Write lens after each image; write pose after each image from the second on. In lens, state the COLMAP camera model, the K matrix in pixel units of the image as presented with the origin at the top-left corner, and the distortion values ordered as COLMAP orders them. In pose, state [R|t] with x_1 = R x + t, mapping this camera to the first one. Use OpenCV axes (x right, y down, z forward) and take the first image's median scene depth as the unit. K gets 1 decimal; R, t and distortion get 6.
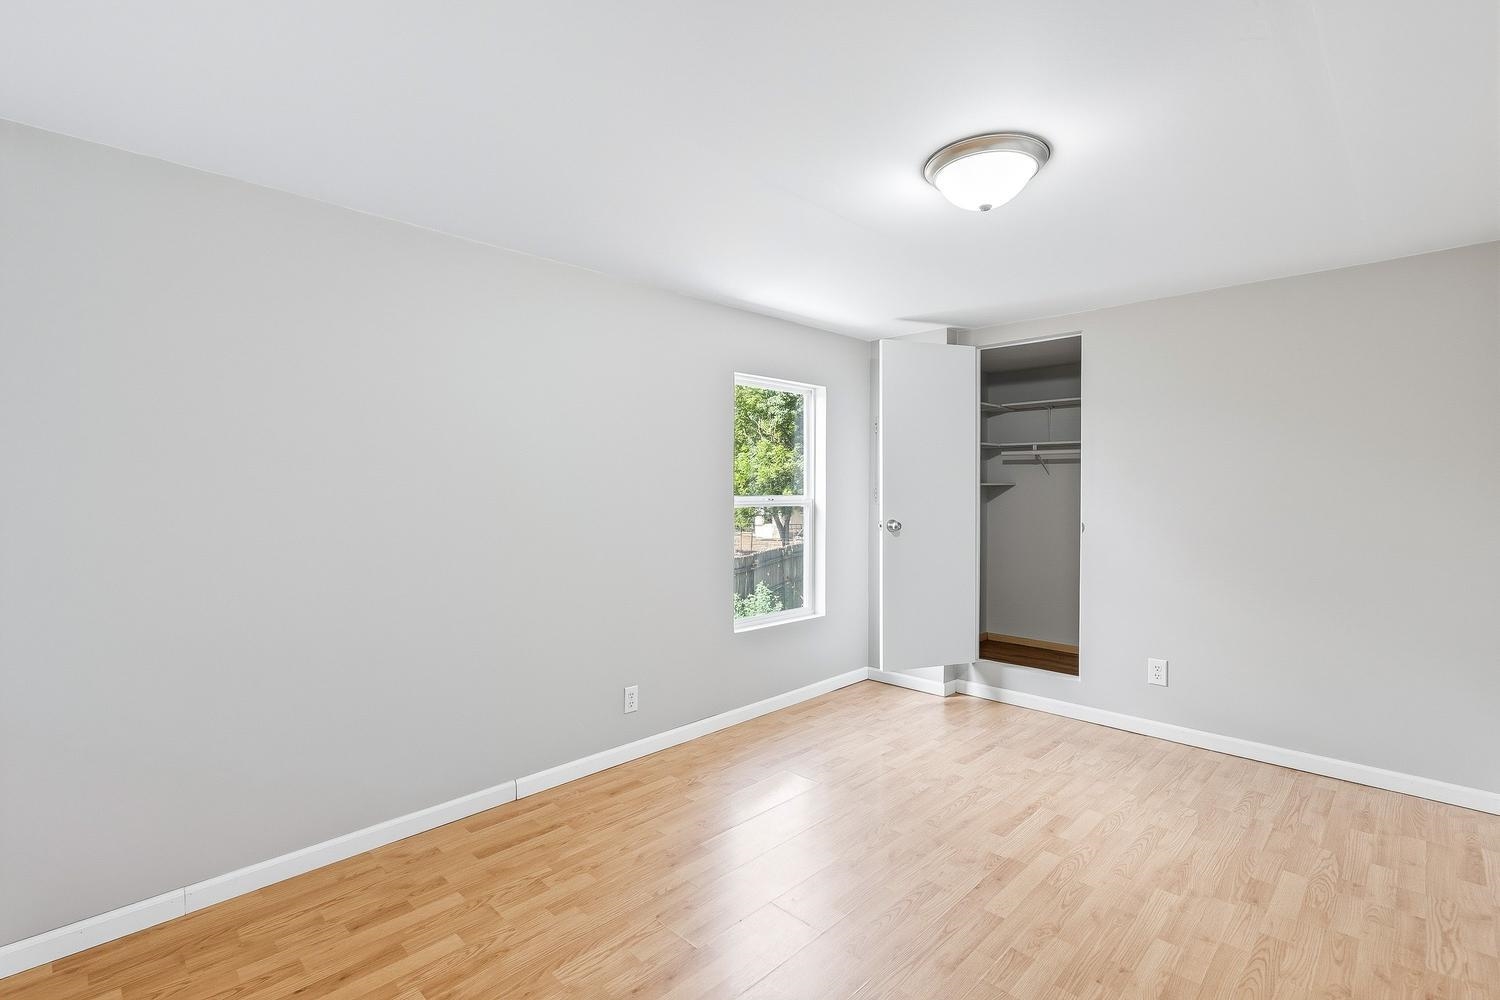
lens RADIAL K [[691.7, 0, 750.0], [0, 691.7, 500.0], [0, 0, 1]] dist [0.000215, 0.000096]
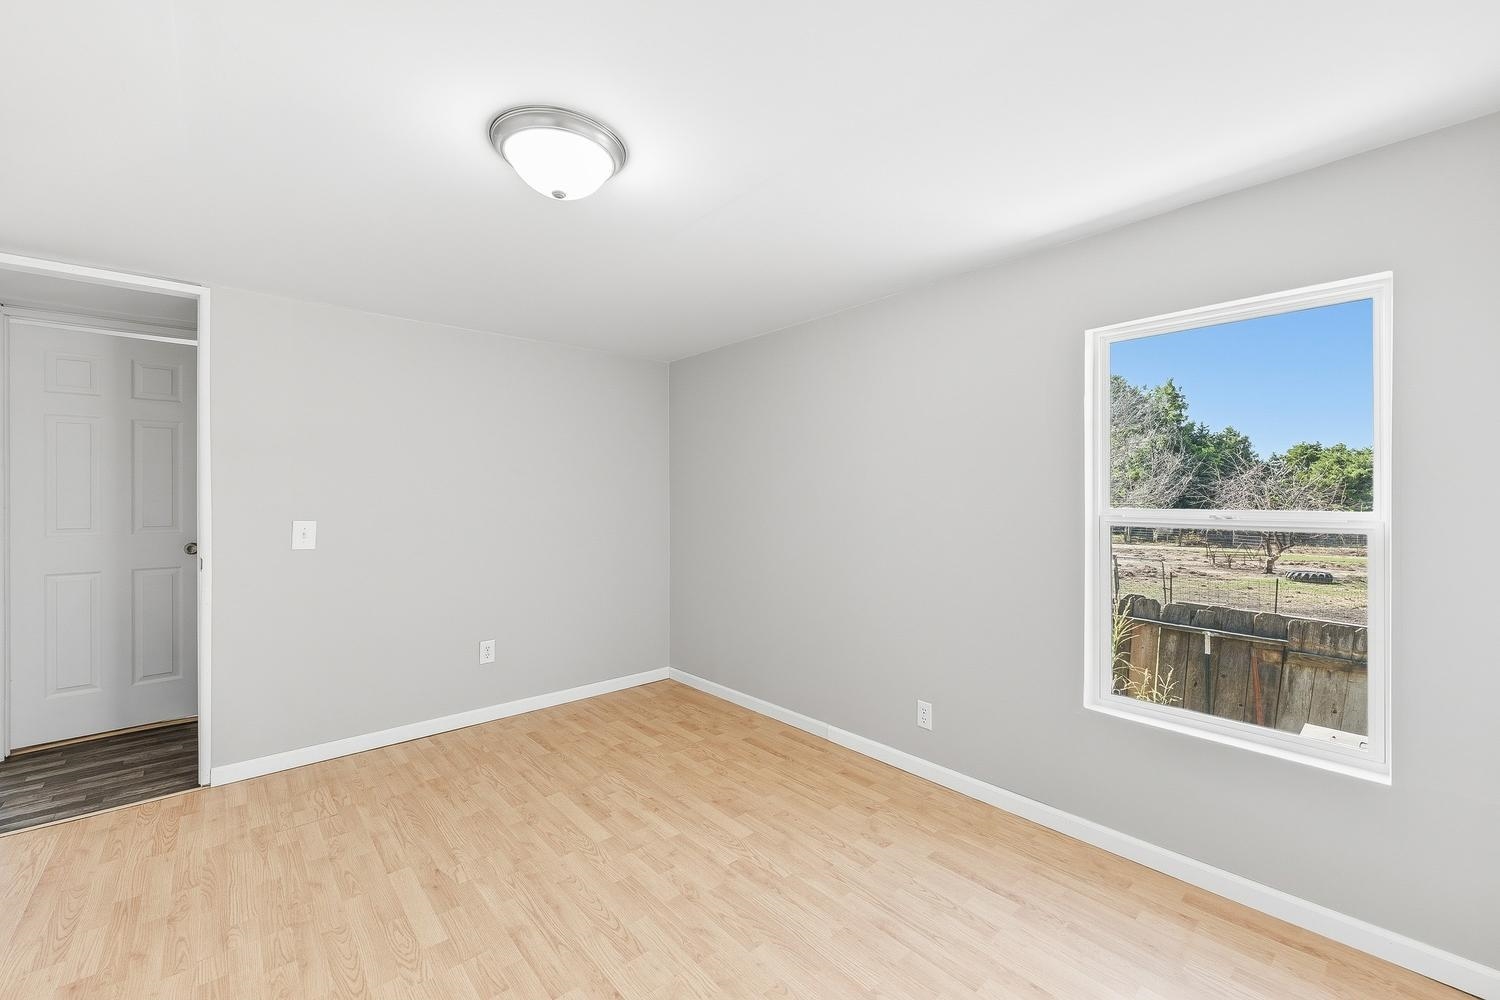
lens RADIAL K [[599.6, 0, 746.8], [0, 599.6, 500.2], [0, 0, 1]] dist [-0.000013, -0.000002]
pose [[-0.076379, 0.005092, -0.997066, 0.903267], [-0.013108, 0.999895, 0.006110, -0.021020], [0.996993, 0.013536, -0.076304, 1.067683]]
